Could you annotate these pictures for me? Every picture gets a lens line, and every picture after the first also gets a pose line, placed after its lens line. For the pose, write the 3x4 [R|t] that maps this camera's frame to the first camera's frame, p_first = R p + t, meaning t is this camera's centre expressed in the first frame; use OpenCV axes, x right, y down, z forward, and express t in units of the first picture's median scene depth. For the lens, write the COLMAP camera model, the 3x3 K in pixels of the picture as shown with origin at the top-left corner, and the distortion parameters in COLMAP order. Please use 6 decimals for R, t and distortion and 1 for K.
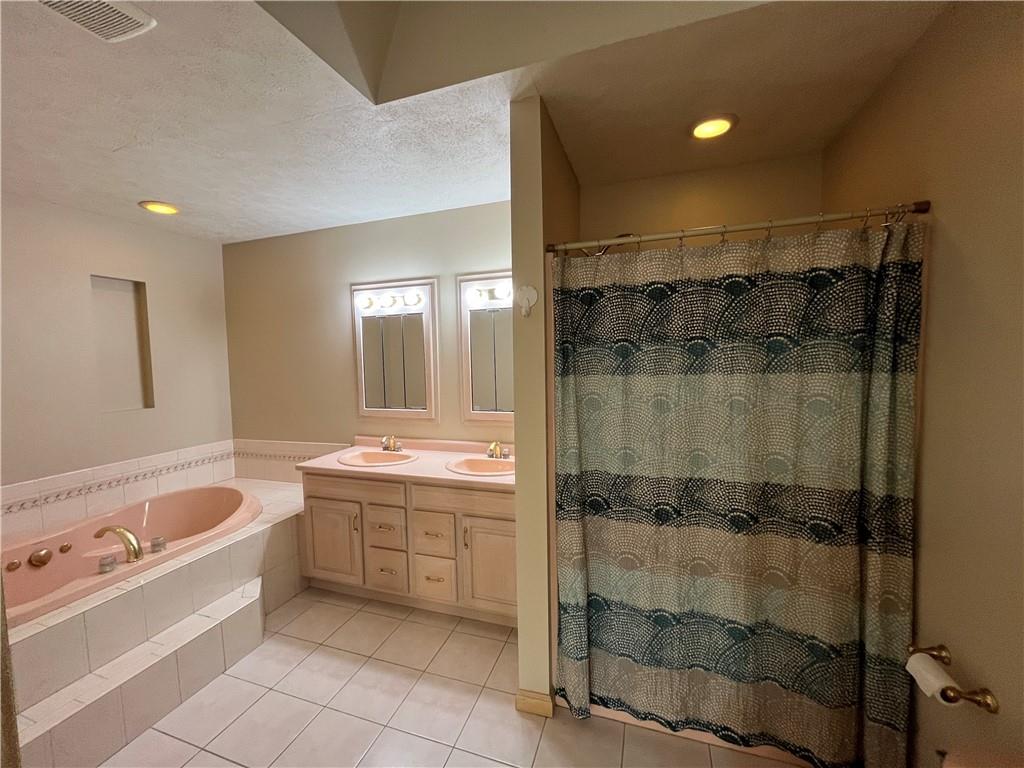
lens RADIAL K [[415.6, 0, 507.8], [0, 415.6, 385.2], [0, 0, 1]] dist [-0.002415, -0.000145]
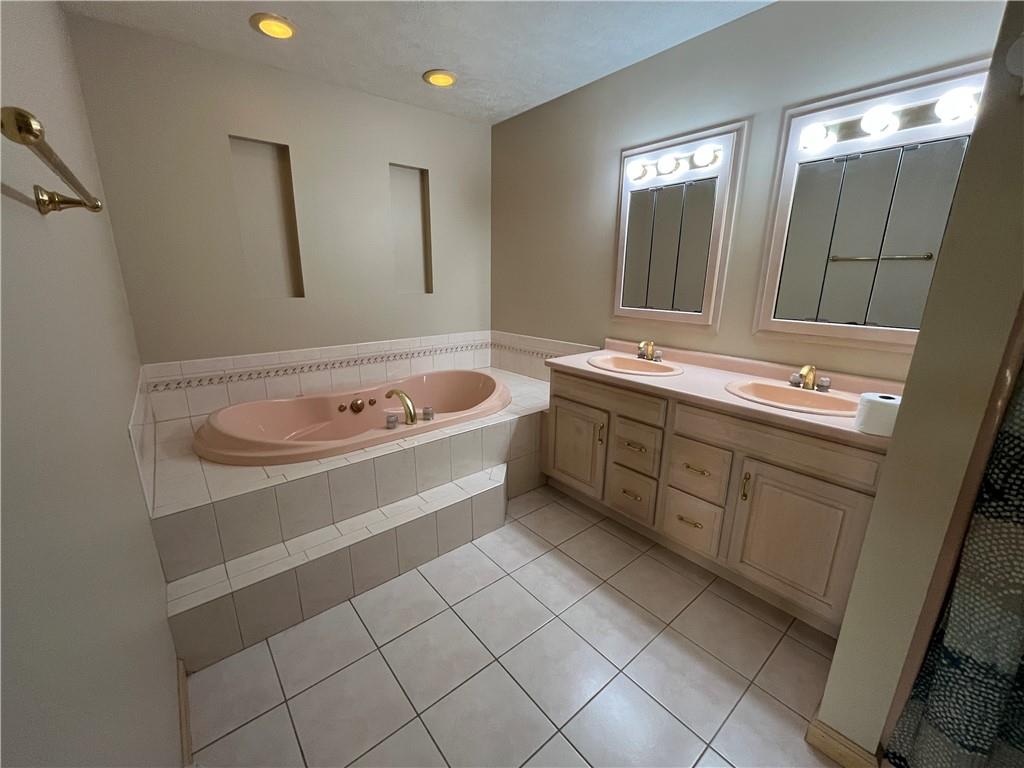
lens RADIAL K [[415.6, 0, 510.3], [0, 415.6, 386.4], [0, 0, 1]] dist [-0.002415, -0.000145]
pose [[0.852776, 0.162885, -0.496228, -0.105630], [-0.061374, 0.974794, 0.214501, 0.054997], [0.518659, -0.152466, 0.841277, 0.167687]]
